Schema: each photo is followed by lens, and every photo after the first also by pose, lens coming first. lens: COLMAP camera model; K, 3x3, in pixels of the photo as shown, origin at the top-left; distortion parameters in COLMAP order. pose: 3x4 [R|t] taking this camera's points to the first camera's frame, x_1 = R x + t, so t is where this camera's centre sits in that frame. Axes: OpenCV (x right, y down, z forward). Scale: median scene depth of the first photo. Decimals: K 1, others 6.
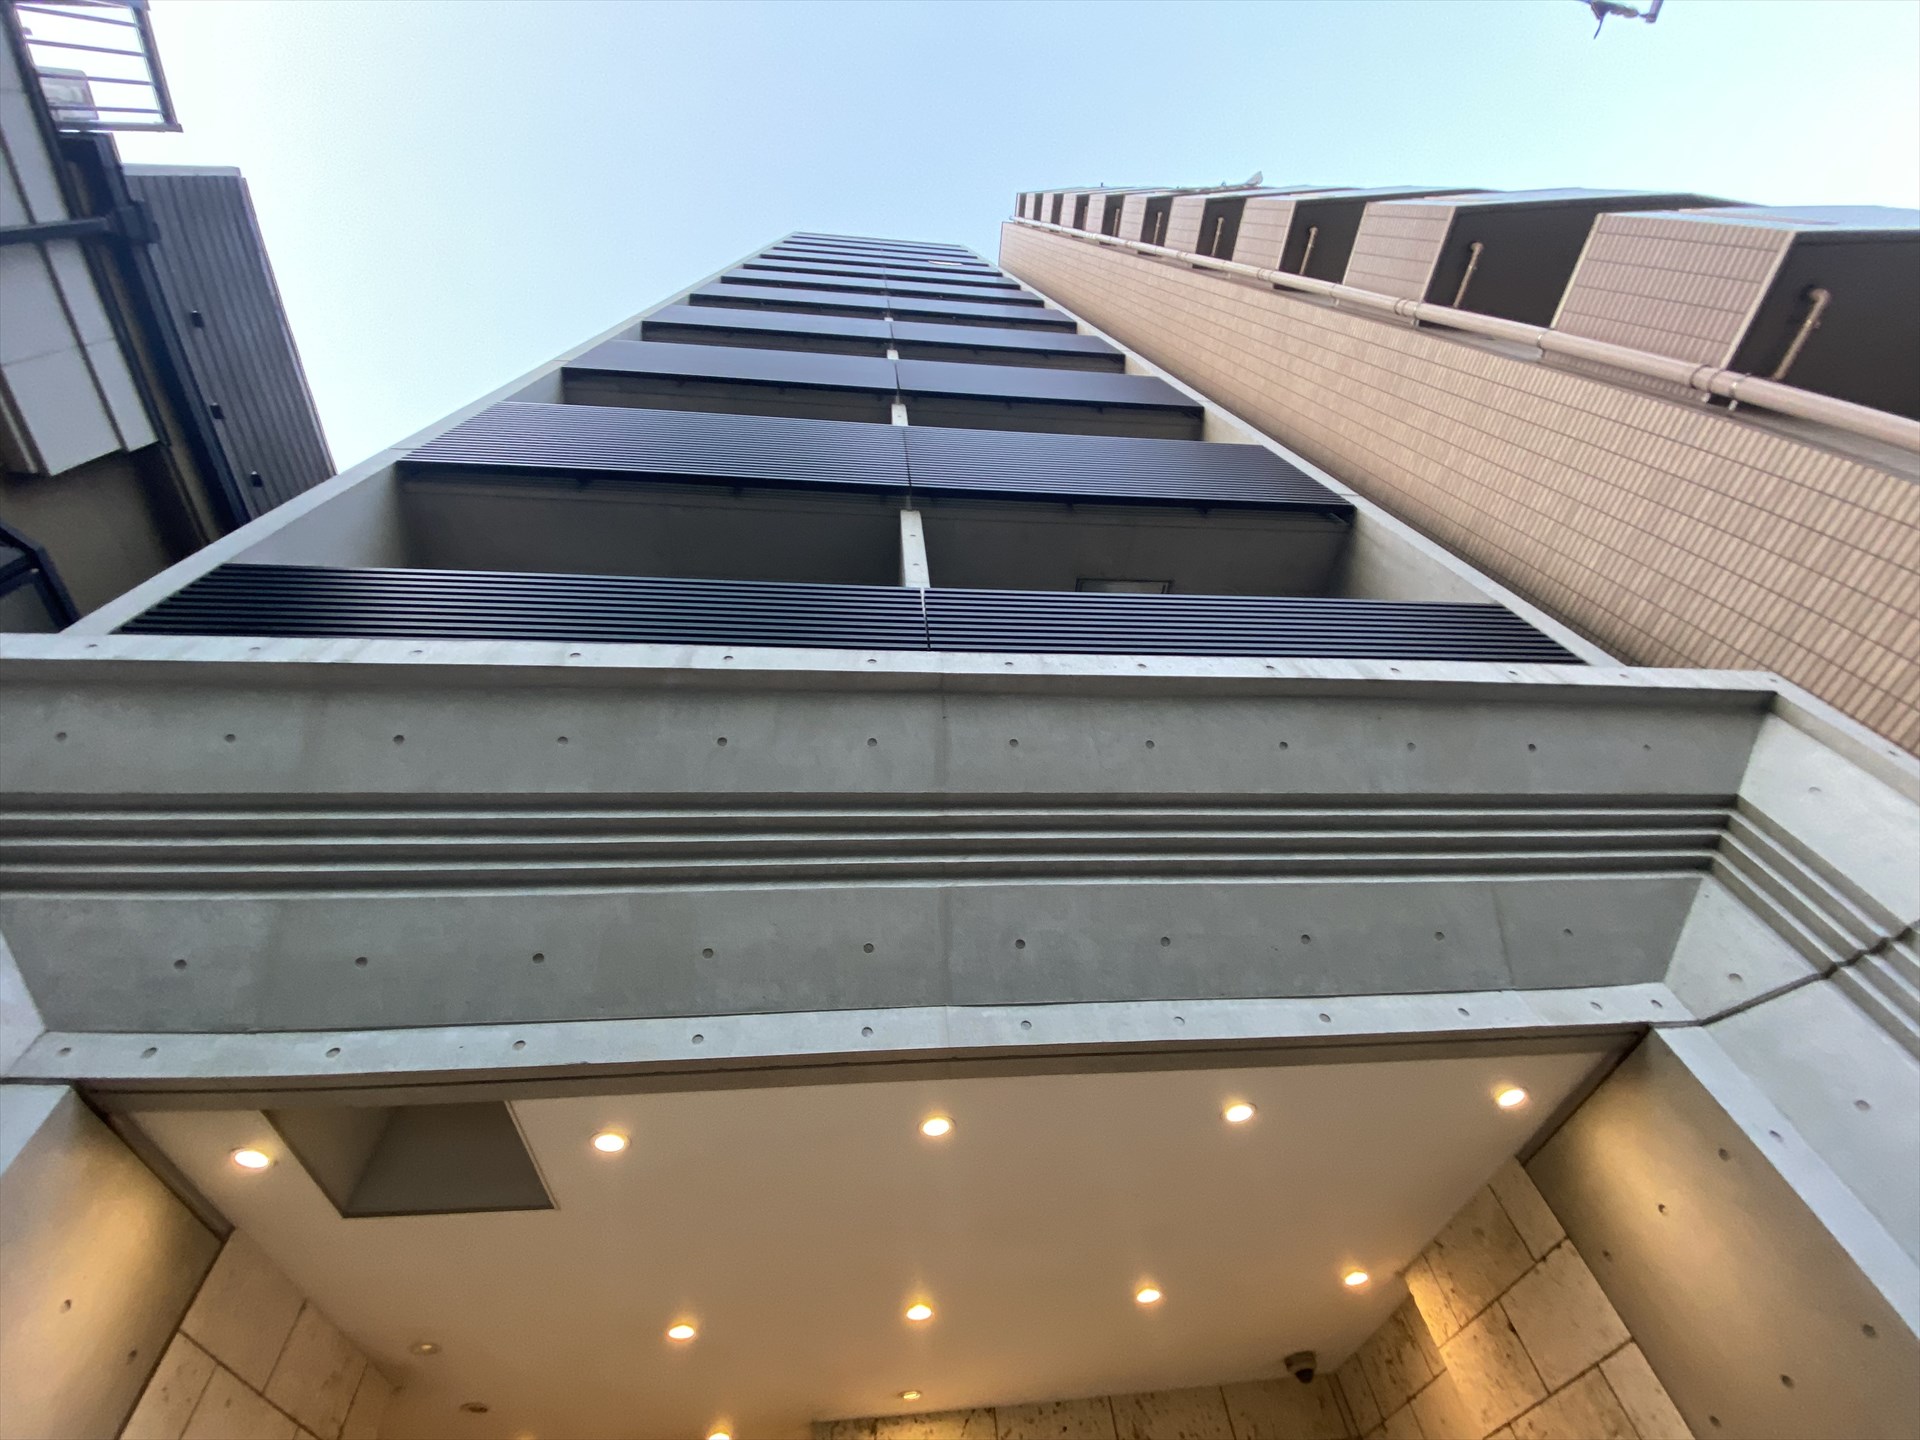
lens RADIAL K [[781.3, 0, 957.3], [0, 781.3, 719.1], [0, 0, 1]] dist [-0.000515, -0.012104]
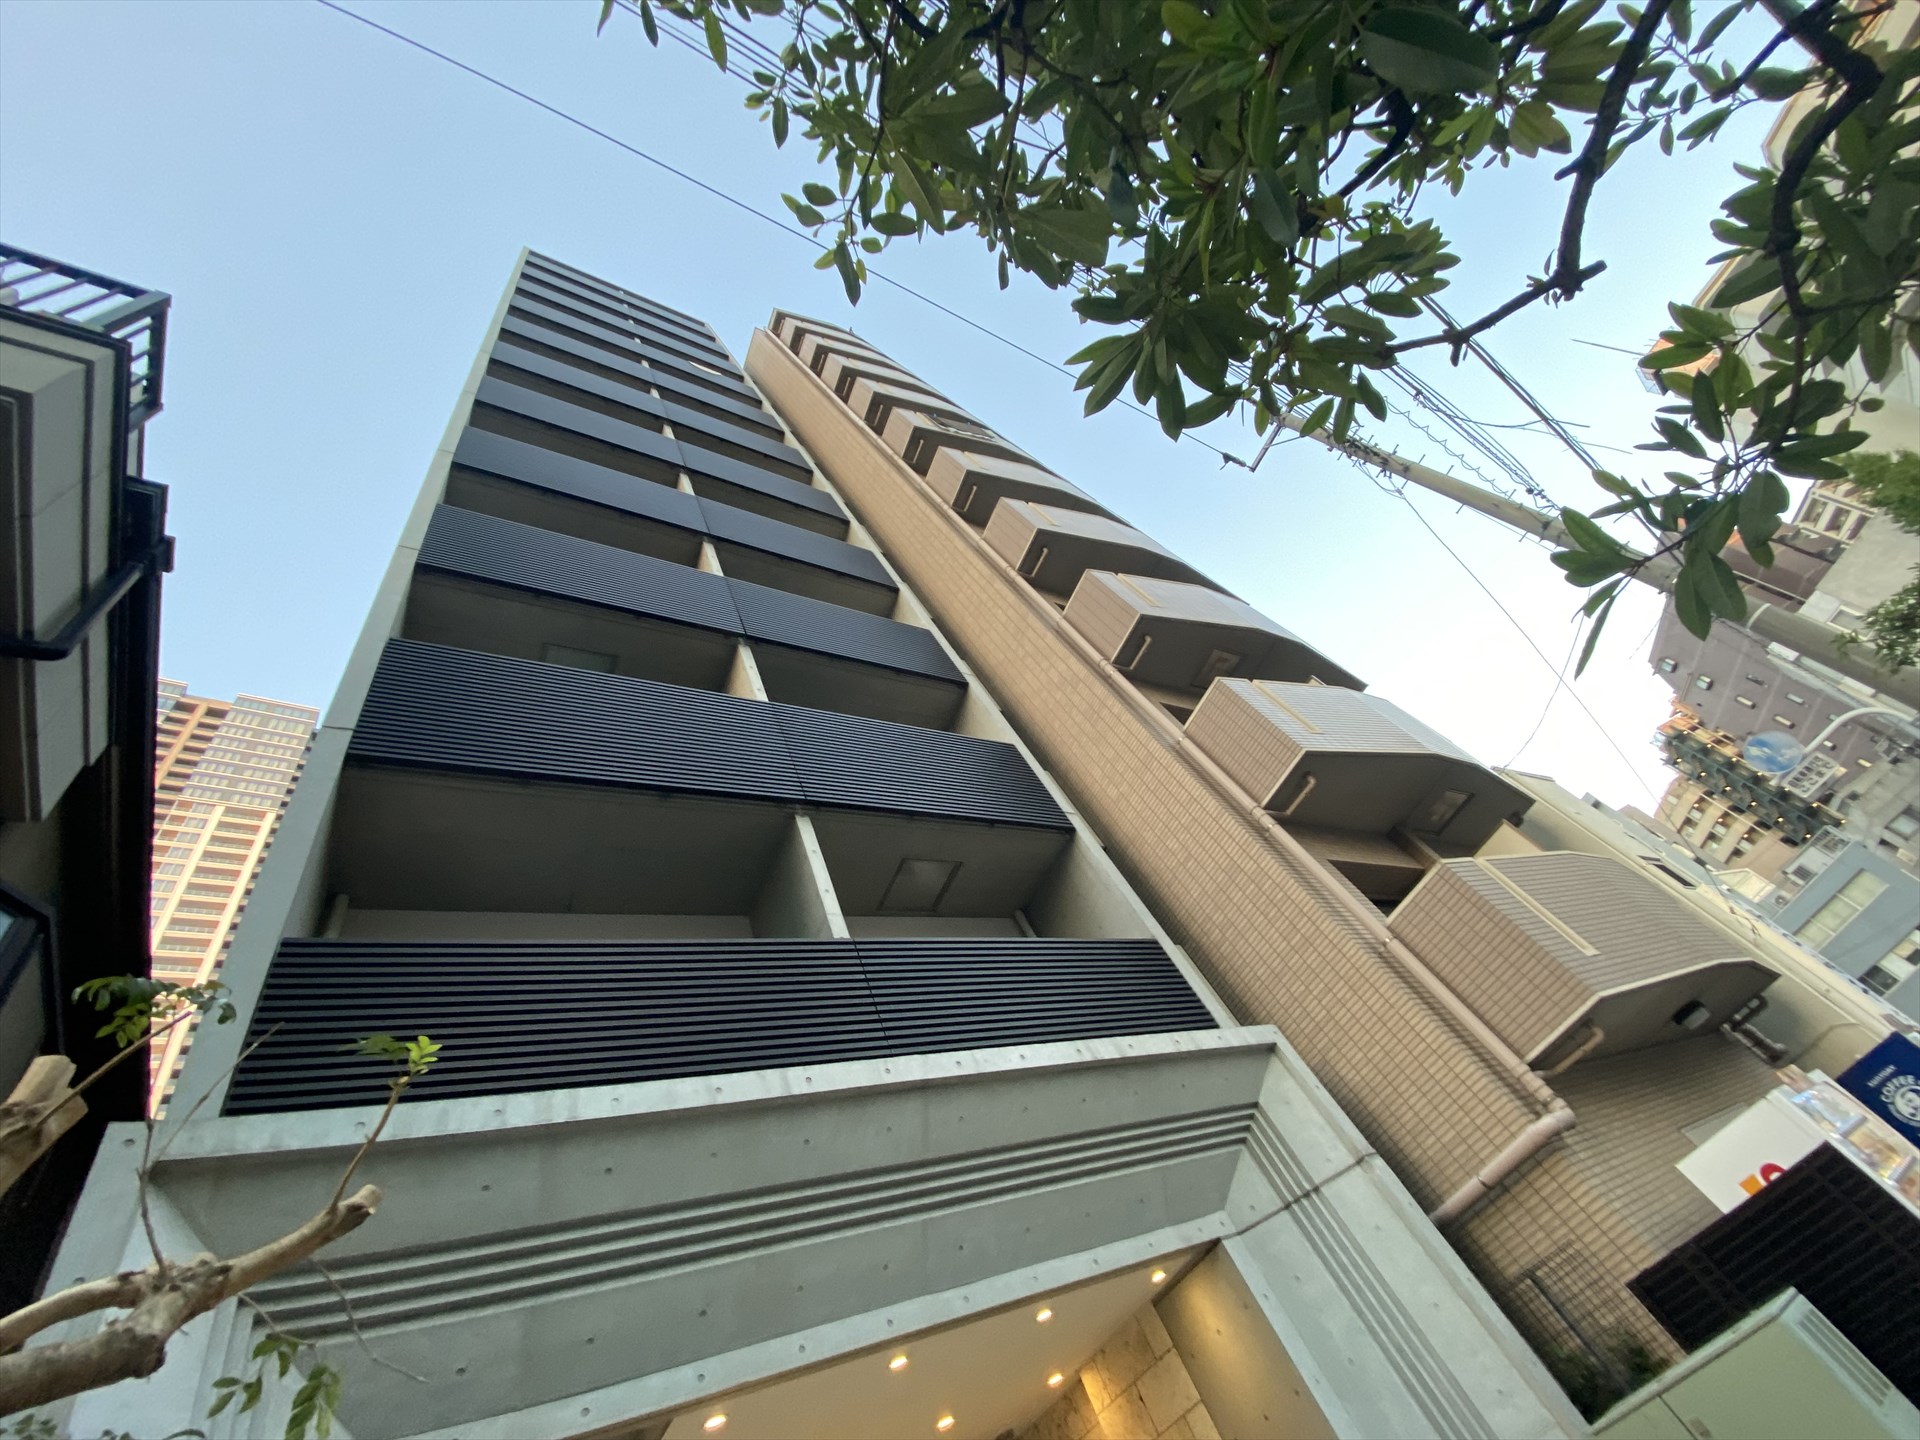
lens RADIAL K [[781.3, 0, 957.4], [0, 781.3, 704.4], [0, 0, 1]] dist [-0.000515, -0.012104]
pose [[0.888160, 0.147057, 0.435369, -0.776639], [-0.121714, 0.988857, -0.085713, -0.689489], [-0.443123, 0.023137, 0.896162, -0.543580]]
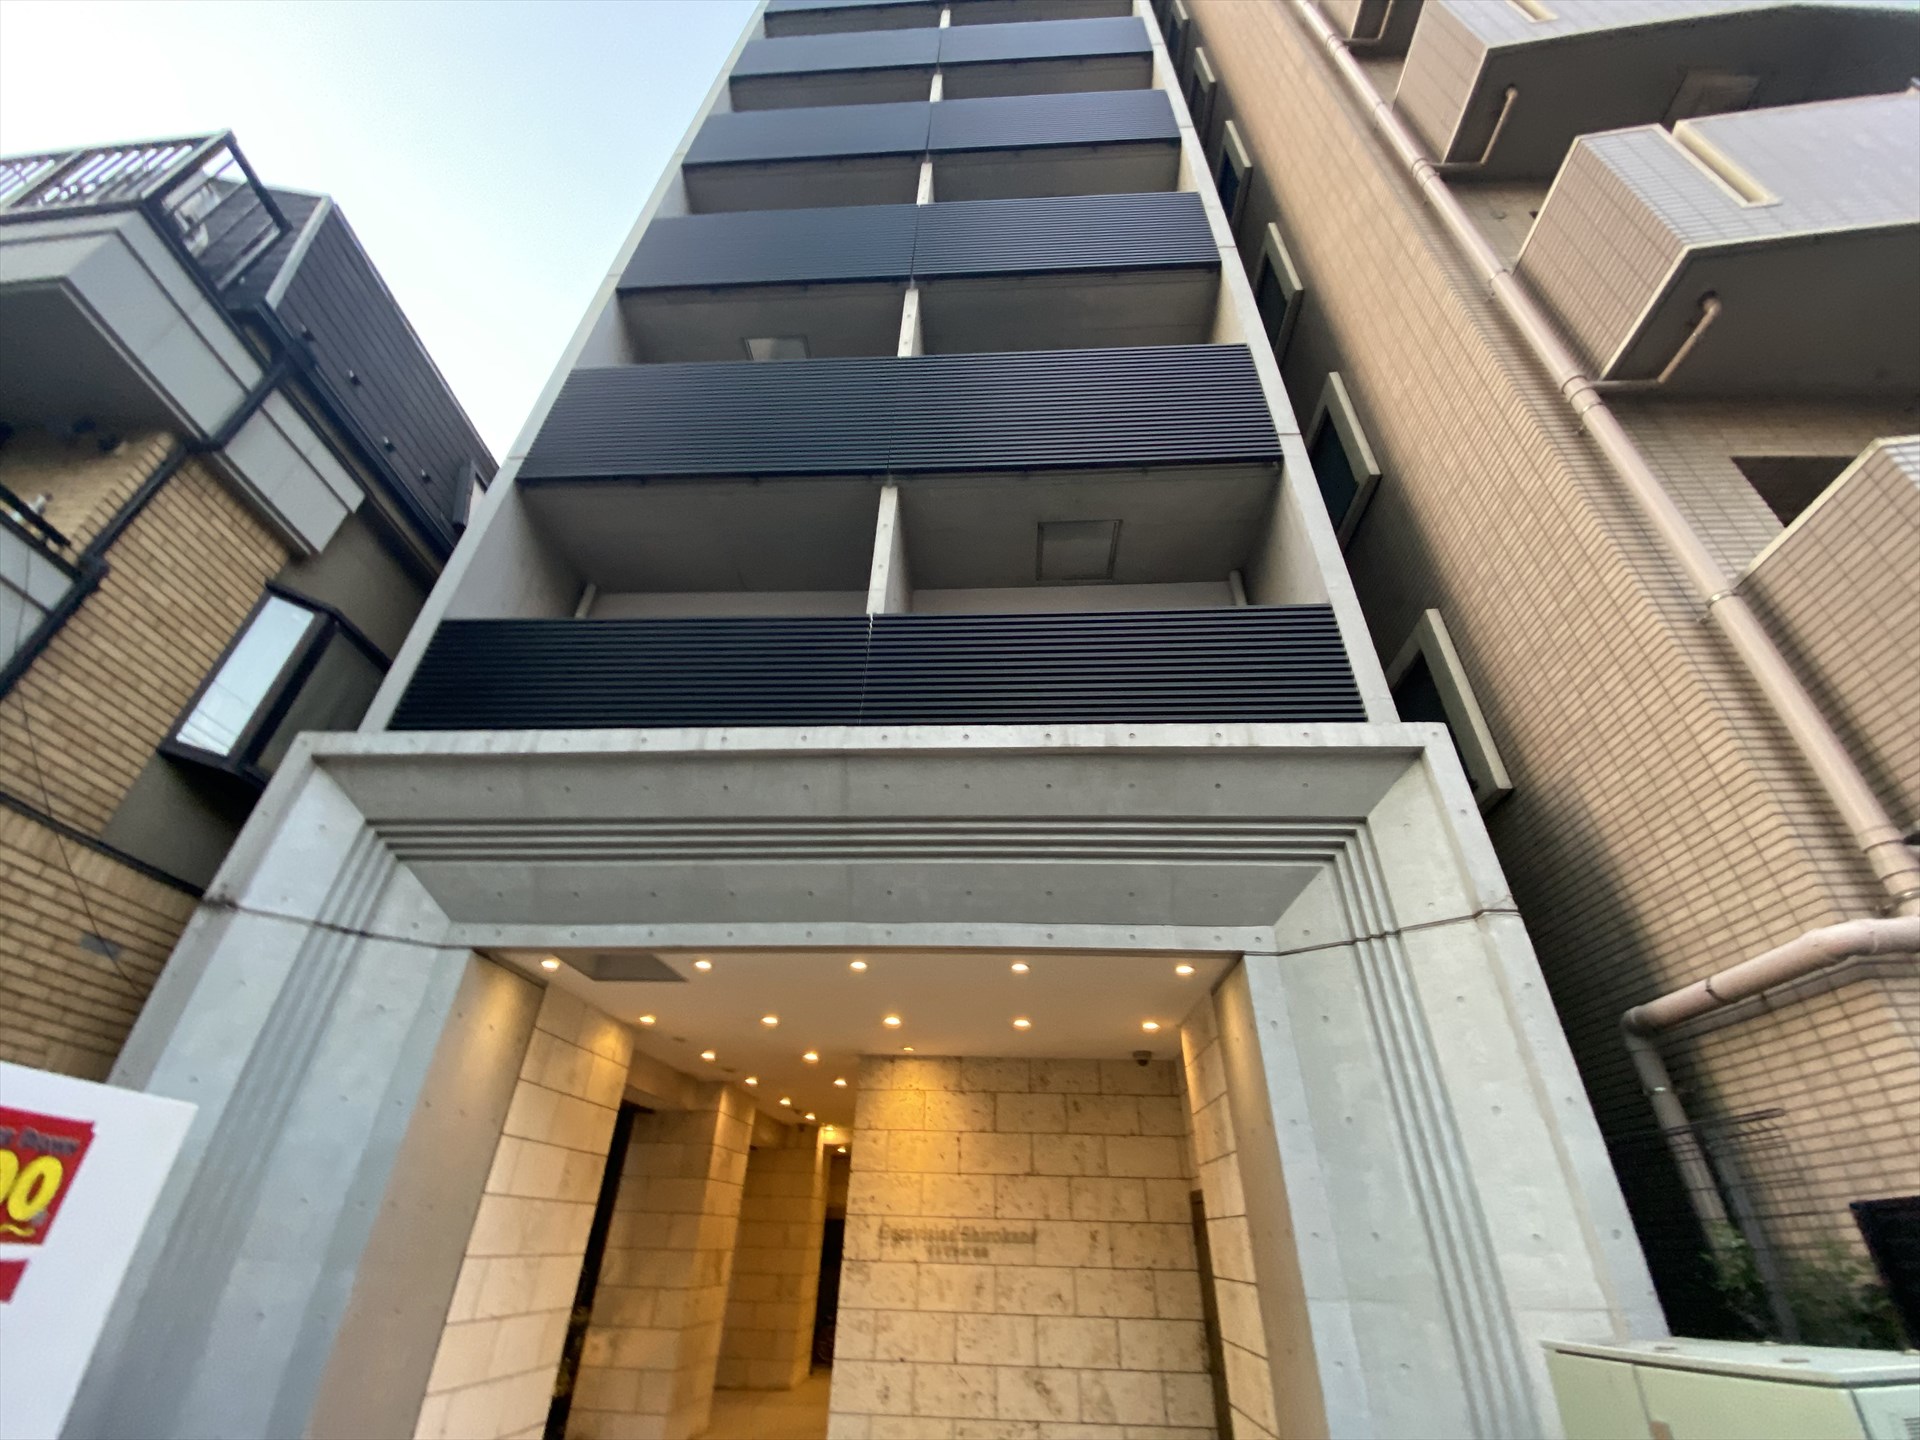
lens RADIAL K [[781.3, 0, 958.8], [0, 781.3, 724.6], [0, 0, 1]] dist [-0.000515, -0.012104]
pose [[0.984036, 0.022780, -0.176507, 0.503063], [0.046418, 0.924597, 0.378109, -0.700428], [0.171811, -0.380265, 0.908779, -0.466440]]
